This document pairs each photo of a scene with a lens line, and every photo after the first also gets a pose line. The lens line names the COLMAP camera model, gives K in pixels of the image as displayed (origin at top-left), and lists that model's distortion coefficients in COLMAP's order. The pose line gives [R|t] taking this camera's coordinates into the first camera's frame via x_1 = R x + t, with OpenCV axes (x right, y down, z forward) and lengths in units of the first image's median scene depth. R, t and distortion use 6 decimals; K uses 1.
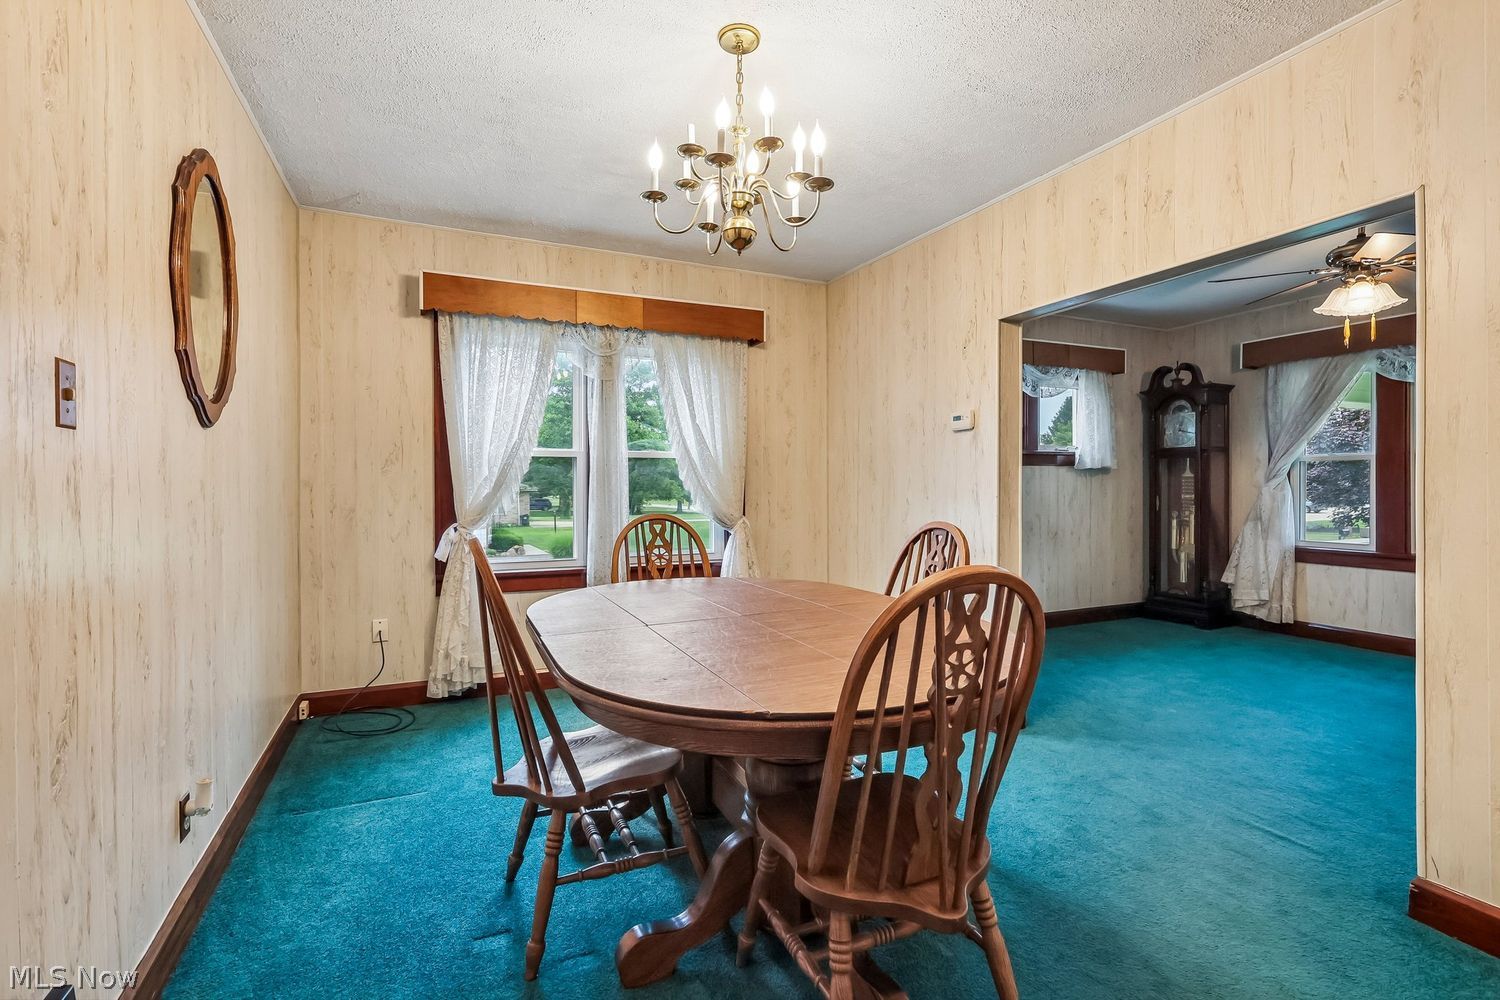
lens RADIAL K [[697.9, 0, 752.1], [0, 697.9, 508.1], [0, 0, 1]] dist [-0.001851, 0.001388]
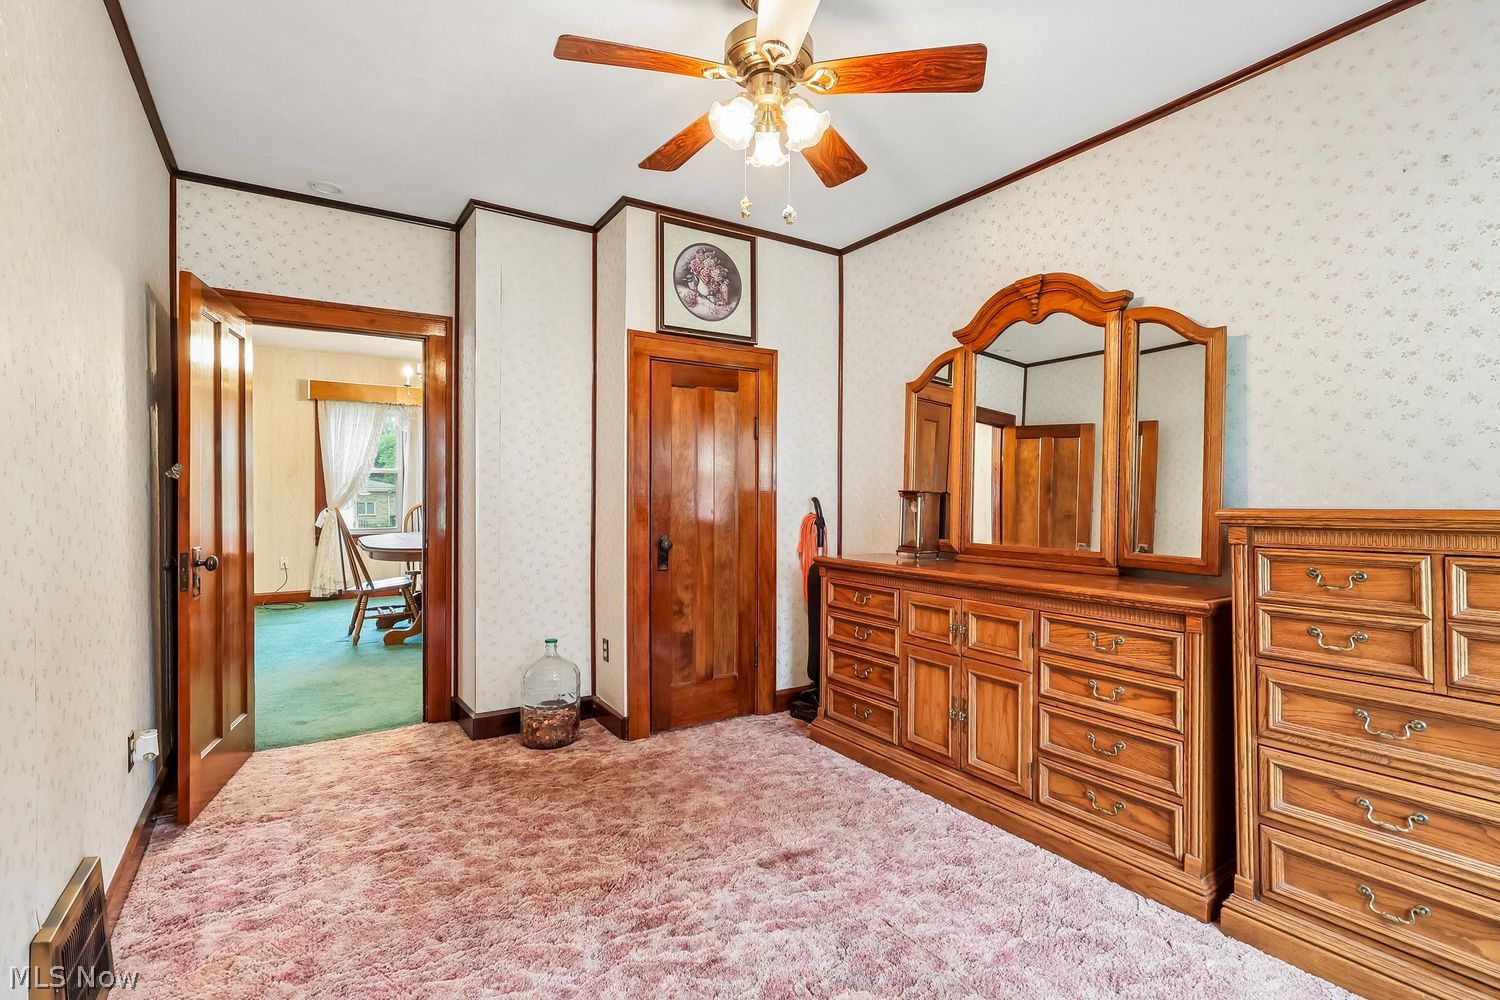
lens RADIAL K [[697.9, 0, 756.4], [0, 697.9, 488.6], [0, 0, 1]] dist [-0.001851, 0.001388]
pose [[0.988200, 0.008153, 0.152951, 0.450530], [-0.008677, 0.999959, 0.002765, -0.046940], [-0.152922, -0.004059, 0.988230, -1.082260]]
